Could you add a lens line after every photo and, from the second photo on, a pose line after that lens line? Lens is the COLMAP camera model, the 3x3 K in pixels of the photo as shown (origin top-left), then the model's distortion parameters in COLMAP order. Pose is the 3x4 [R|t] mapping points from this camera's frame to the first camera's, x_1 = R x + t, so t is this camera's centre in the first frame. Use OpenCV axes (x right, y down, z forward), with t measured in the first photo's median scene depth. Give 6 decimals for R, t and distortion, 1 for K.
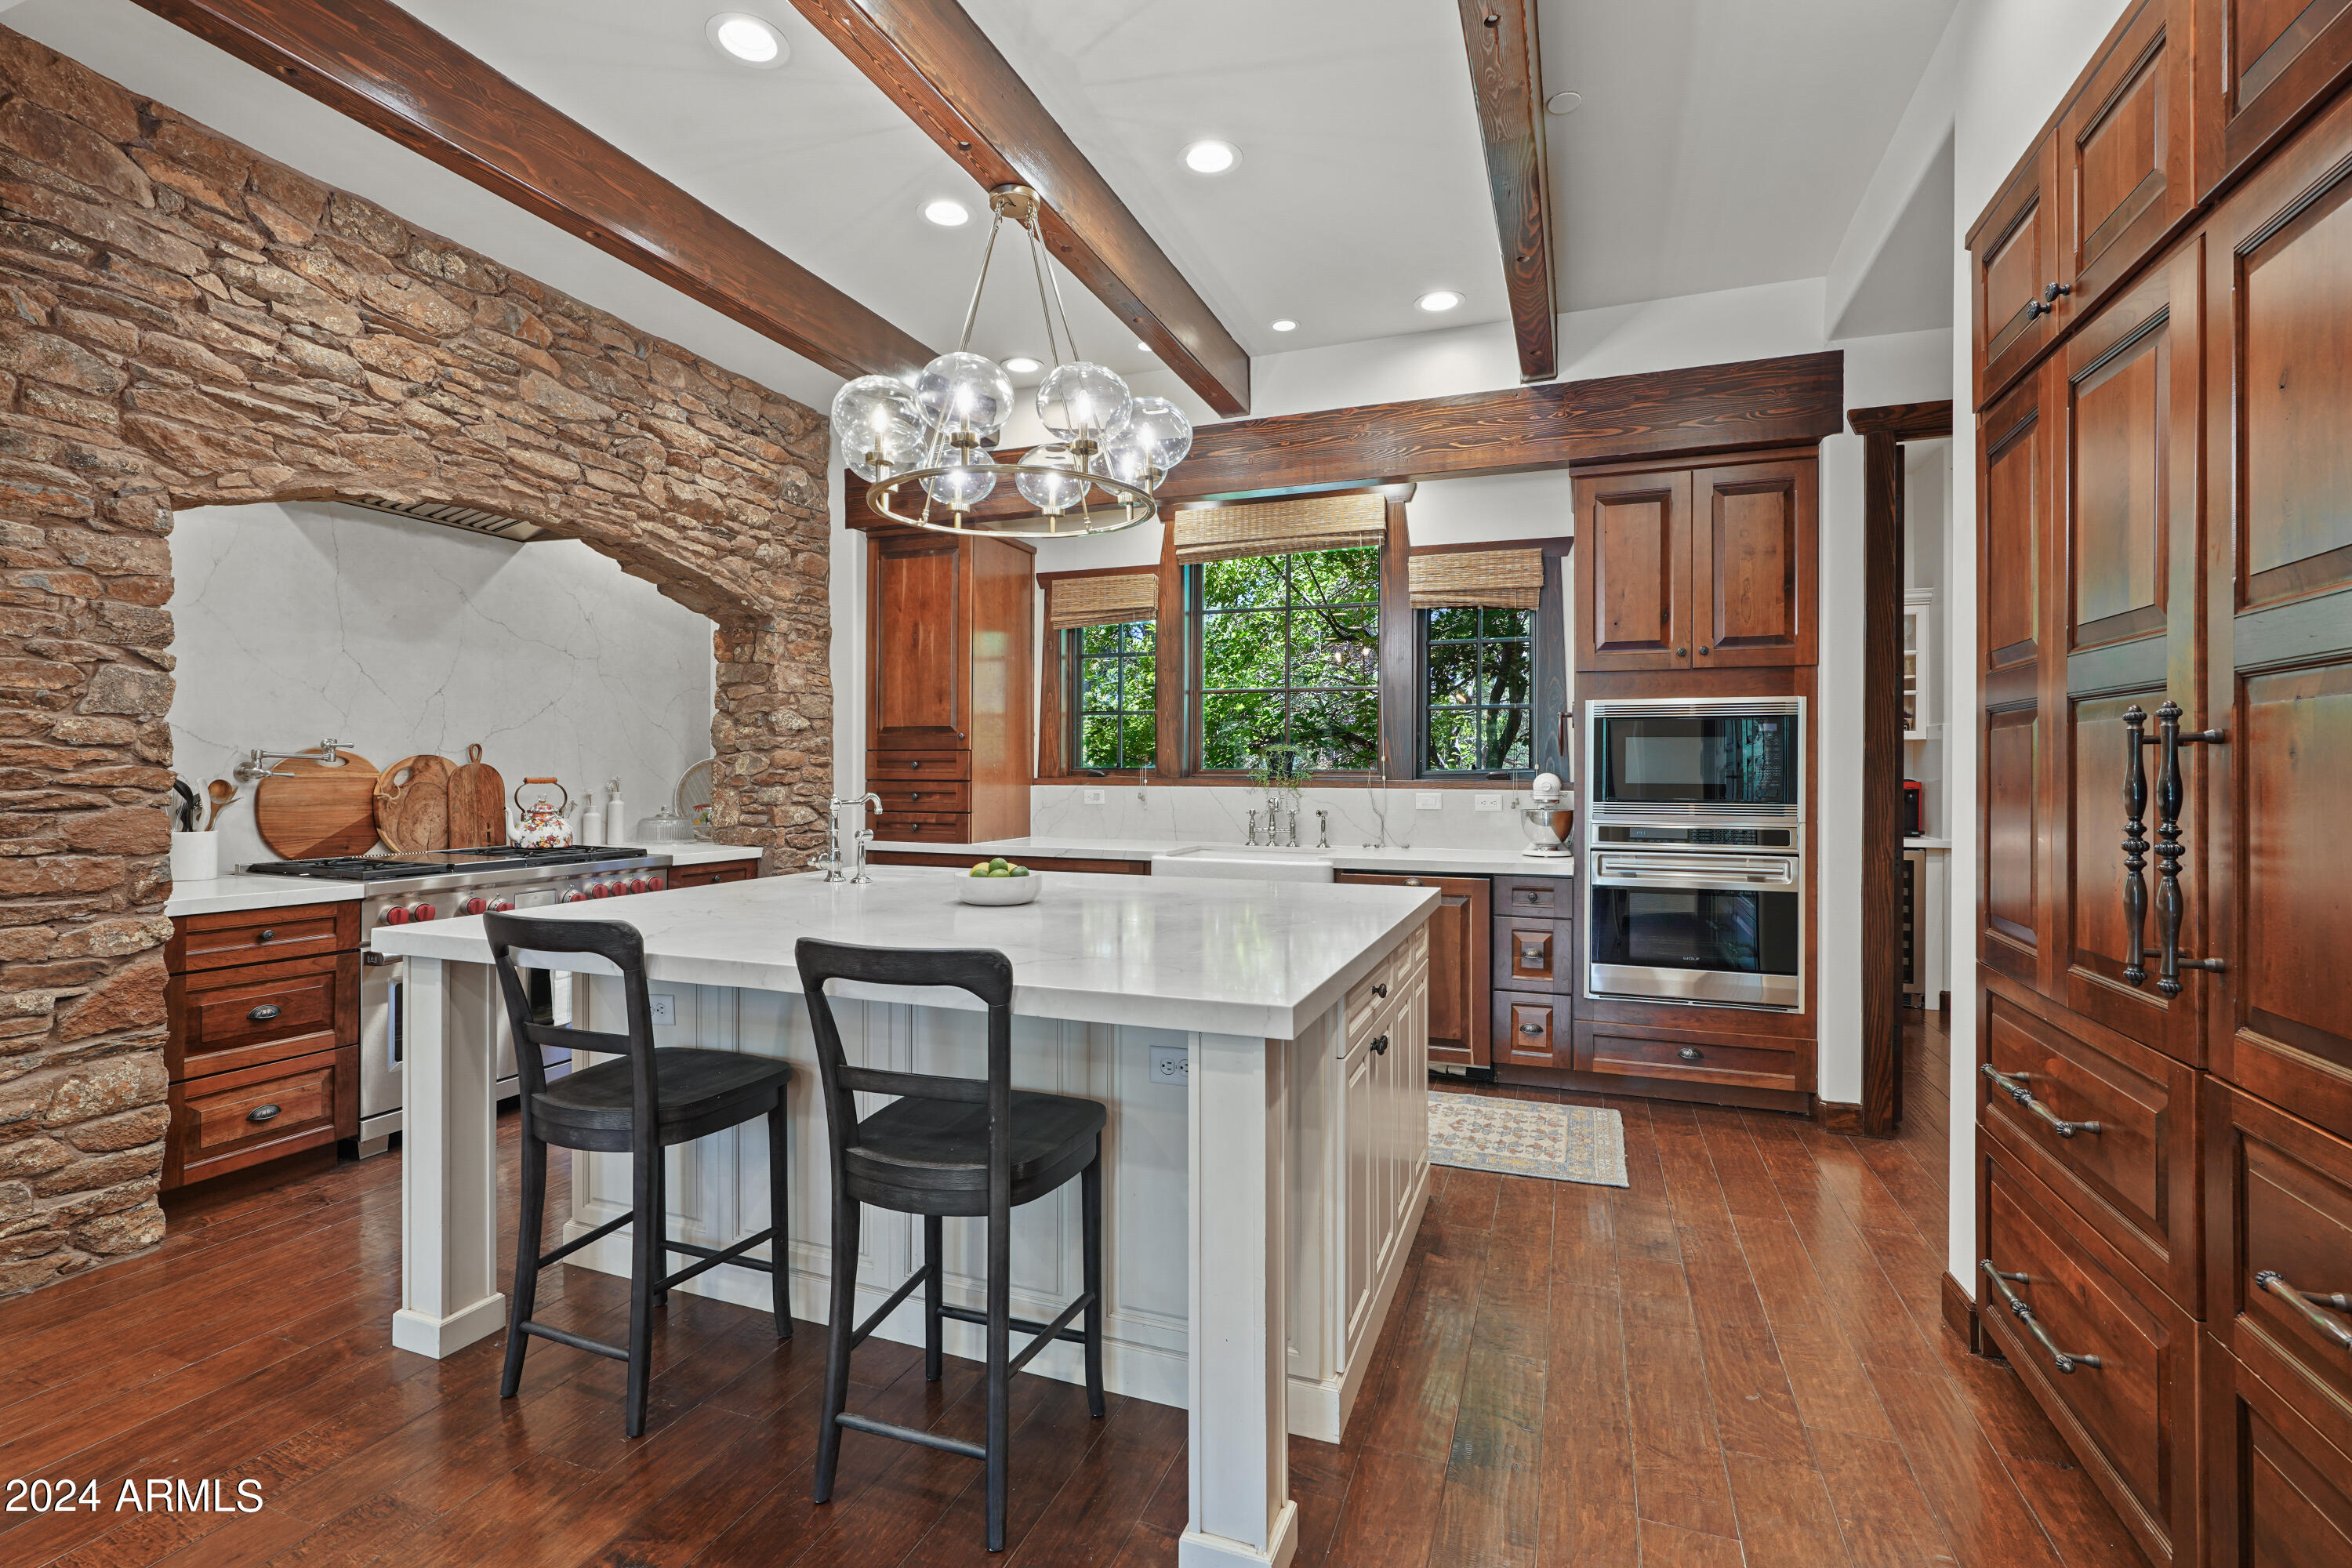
lens RADIAL K [[1078.2, 0, 1182.5], [0, 1078.2, 767.8], [0, 0, 1]] dist [-0.007512, 0.003154]
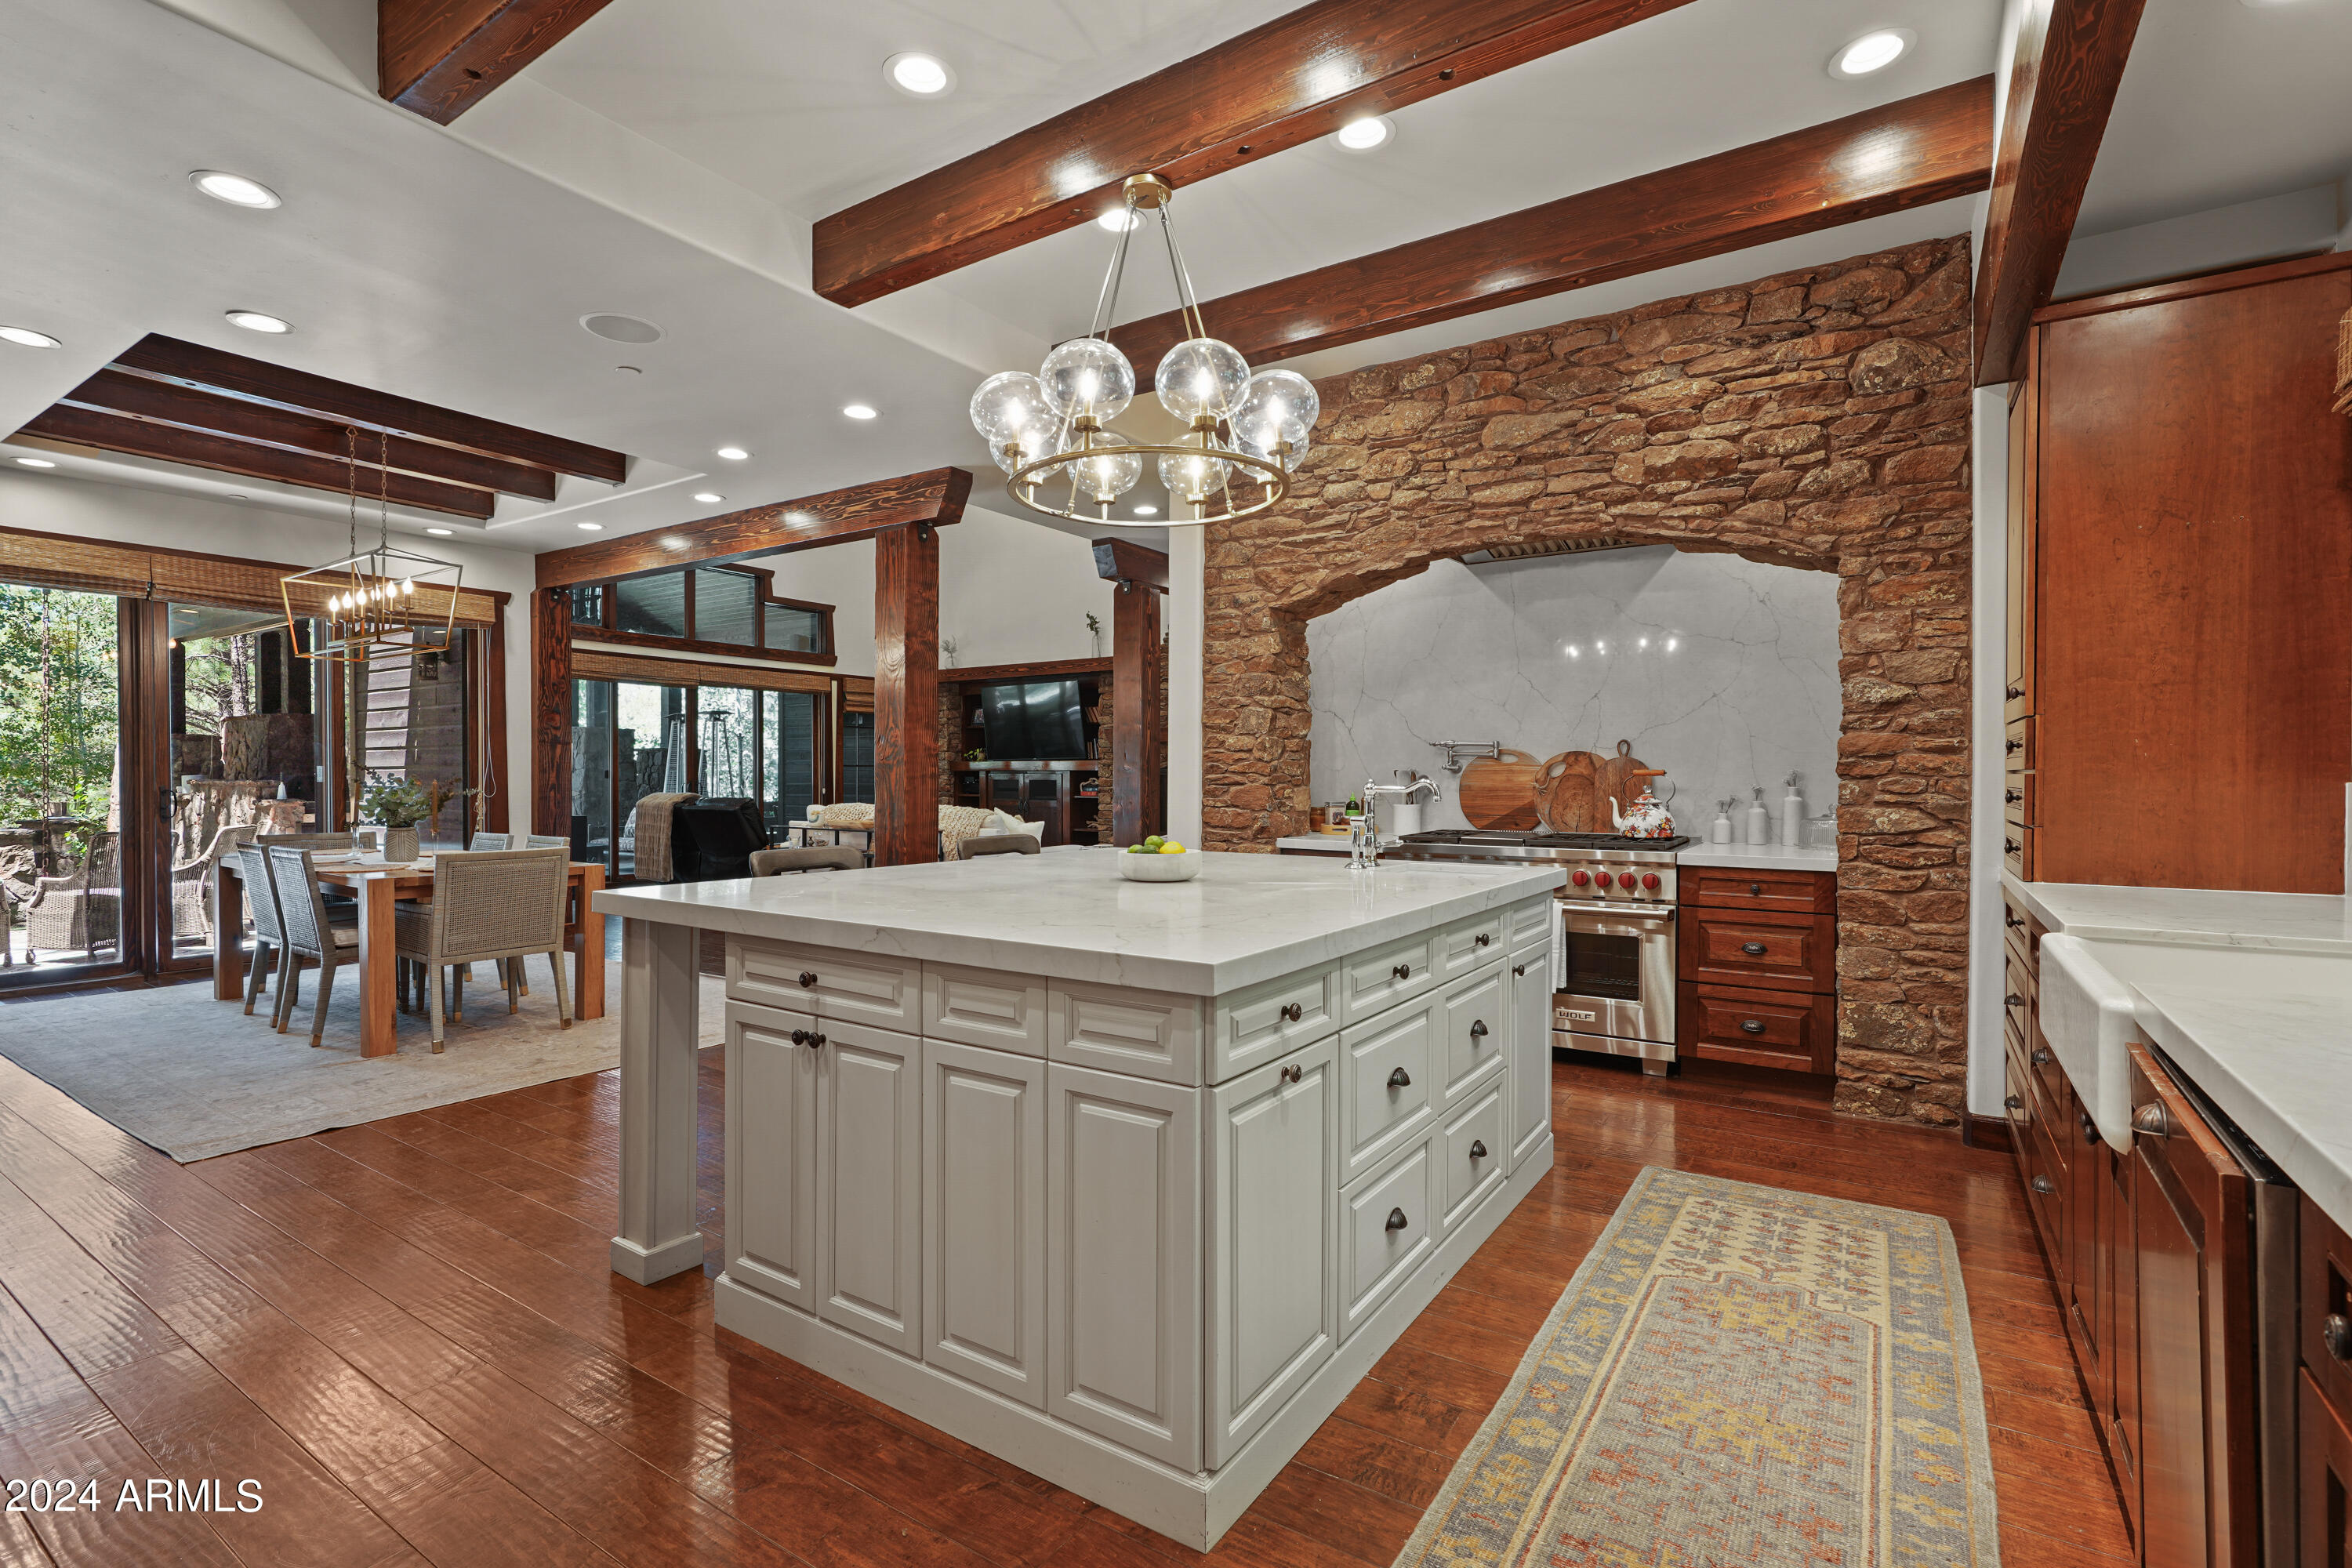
lens RADIAL K [[1078.2, 0, 1173.7], [0, 1078.2, 781.0], [0, 0, 1]] dist [-0.007512, 0.003154]
pose [[-0.225037, 0.000151, -0.974350, 0.519716], [0.001223, 0.999999, -0.000128, 0.019383], [0.974349, -0.001220, -0.225037, 0.790391]]
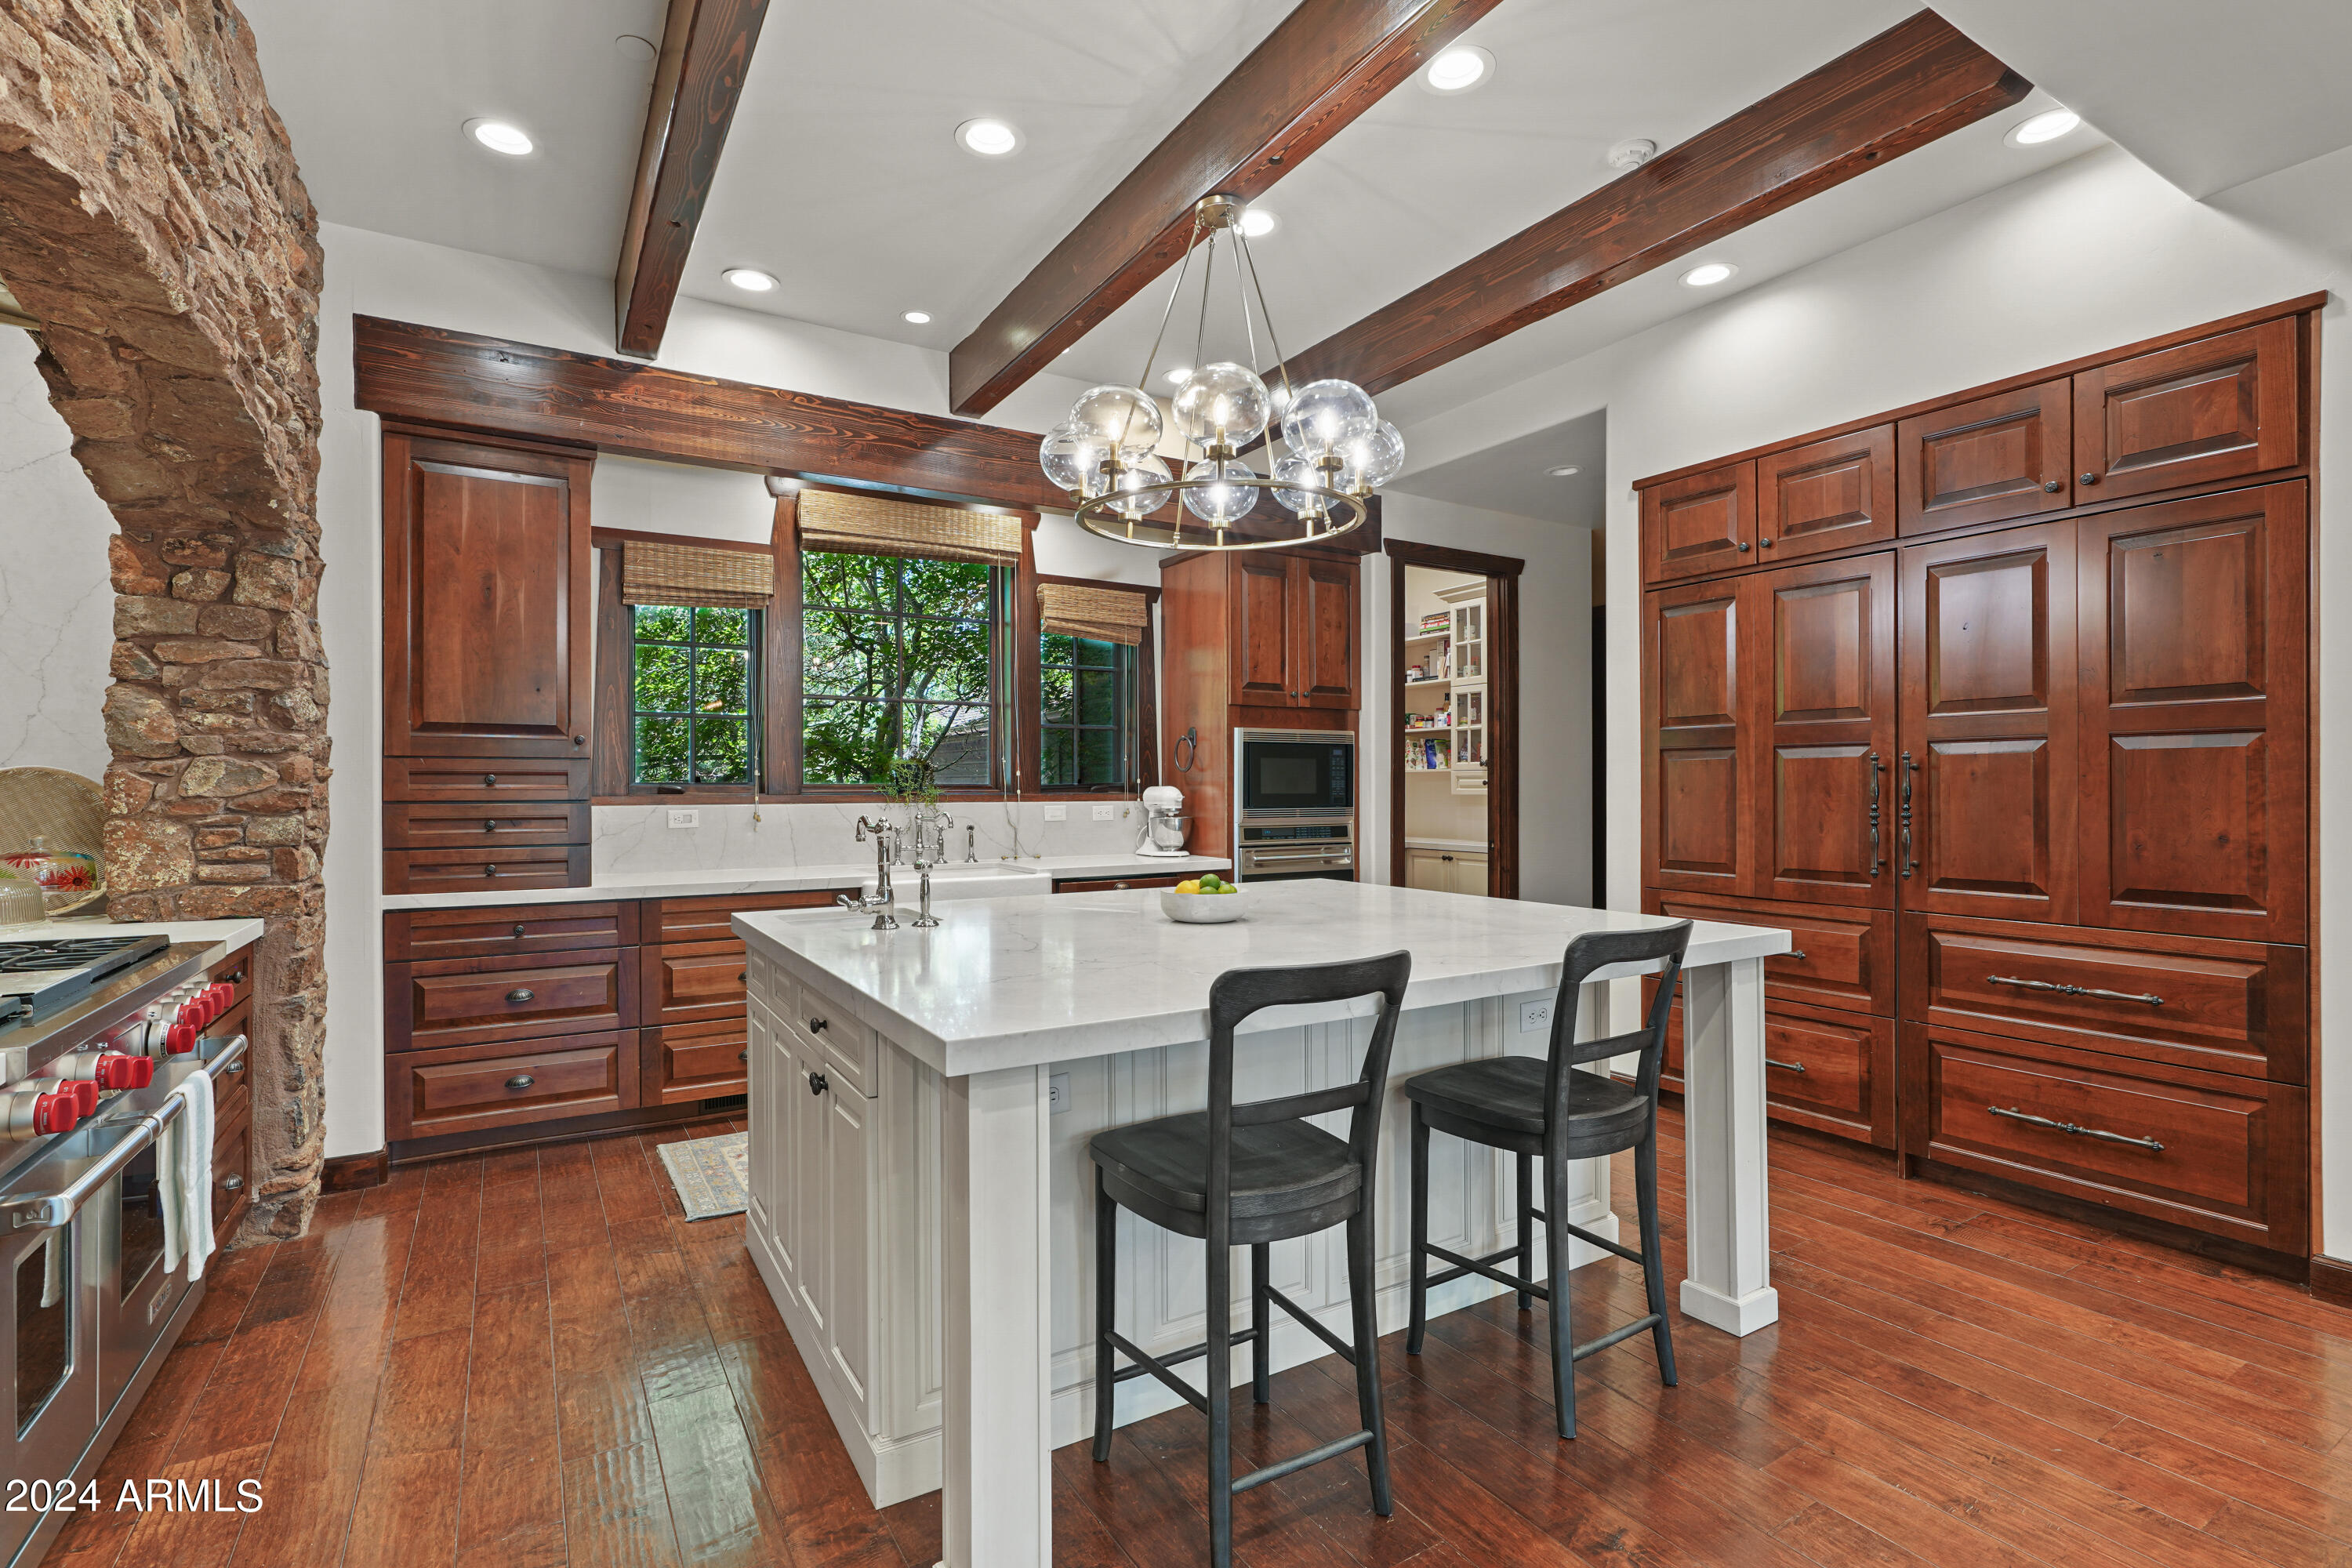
lens RADIAL K [[1078.2, 0, 1183.3], [0, 1078.2, 786.7], [0, 0, 1]] dist [-0.007512, 0.003154]
pose [[0.615686, -0.005548, 0.787972, -0.600018], [0.000653, 0.999978, 0.006531, -0.002355], [-0.787991, -0.003507, 0.615677, 0.260437]]
